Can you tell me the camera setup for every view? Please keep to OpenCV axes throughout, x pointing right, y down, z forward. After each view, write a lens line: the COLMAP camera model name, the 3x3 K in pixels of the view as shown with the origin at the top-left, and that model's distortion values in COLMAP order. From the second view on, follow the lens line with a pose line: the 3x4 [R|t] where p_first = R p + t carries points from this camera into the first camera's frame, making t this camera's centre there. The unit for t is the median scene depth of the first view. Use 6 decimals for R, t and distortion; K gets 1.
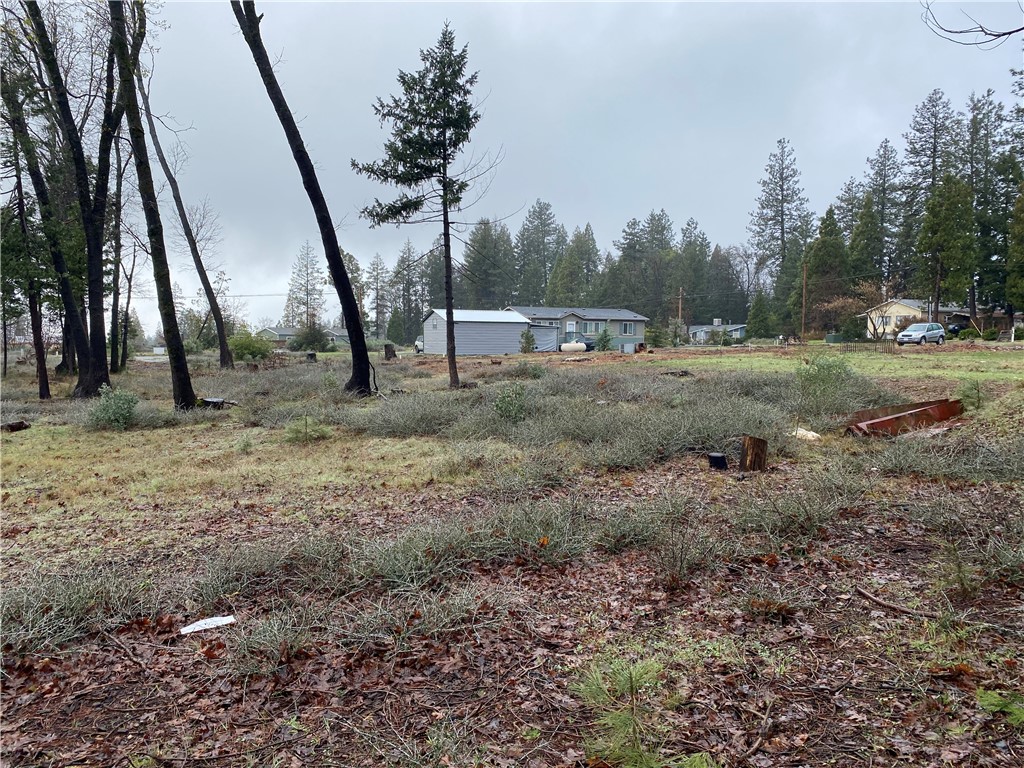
lens RADIAL K [[765.8, 0, 513.0], [0, 765.8, 403.6], [0, 0, 1]] dist [0.039411, -0.041444]
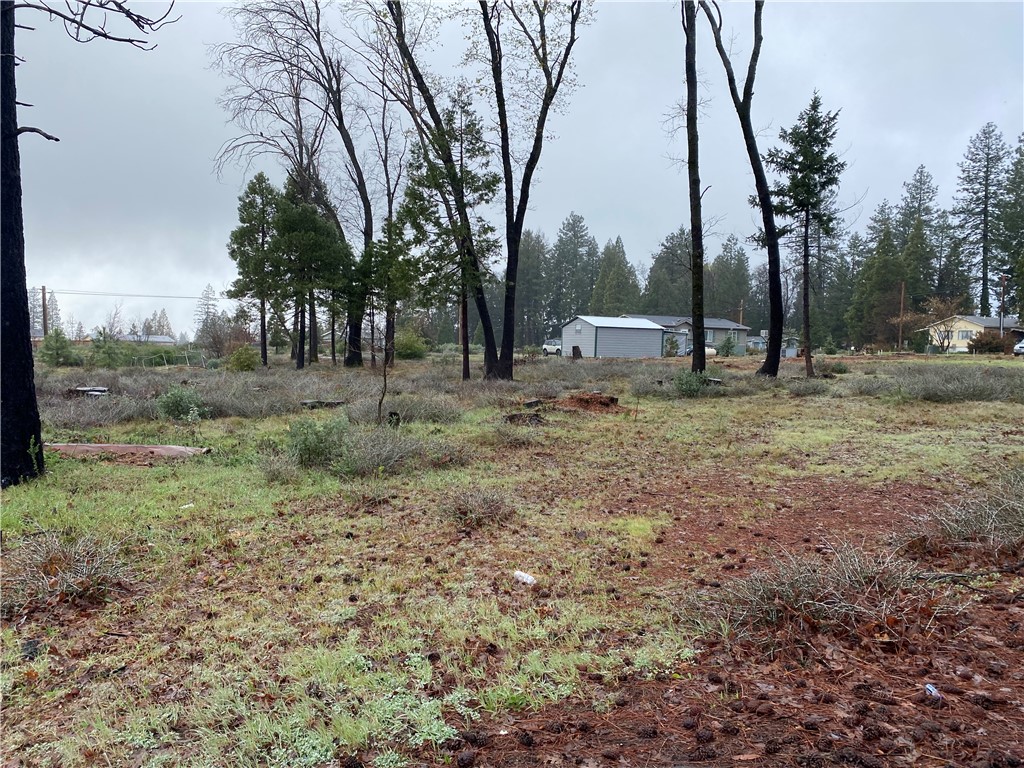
lens RADIAL K [[765.8, 0, 517.3], [0, 765.8, 407.5], [0, 0, 1]] dist [0.039411, -0.041444]
pose [[0.999388, 0.017158, 0.030496, -0.392976], [-0.016958, 0.999833, -0.006797, 0.031322], [-0.030607, 0.006276, 0.999512, -0.169048]]
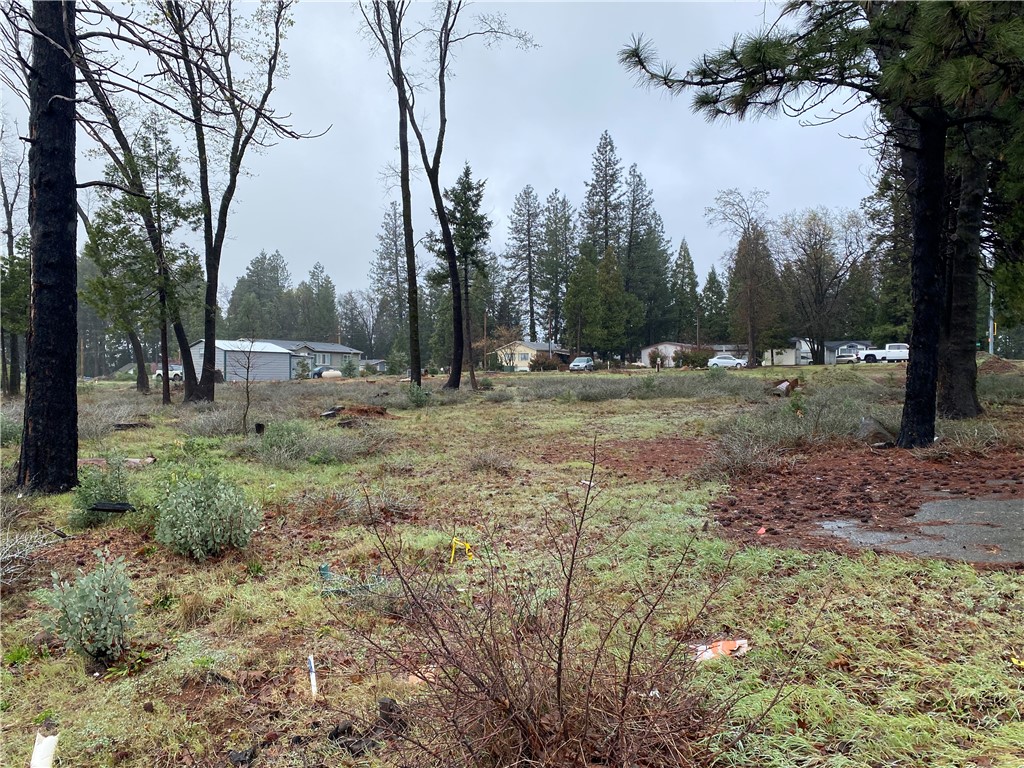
lens RADIAL K [[765.8, 0, 493.3], [0, 765.8, 408.5], [0, 0, 1]] dist [0.039411, -0.041444]
pose [[0.854569, -0.022483, 0.518851, -0.564001], [0.044301, 0.998577, -0.029696, 0.042486], [-0.517445, 0.048363, 0.854349, -0.234691]]
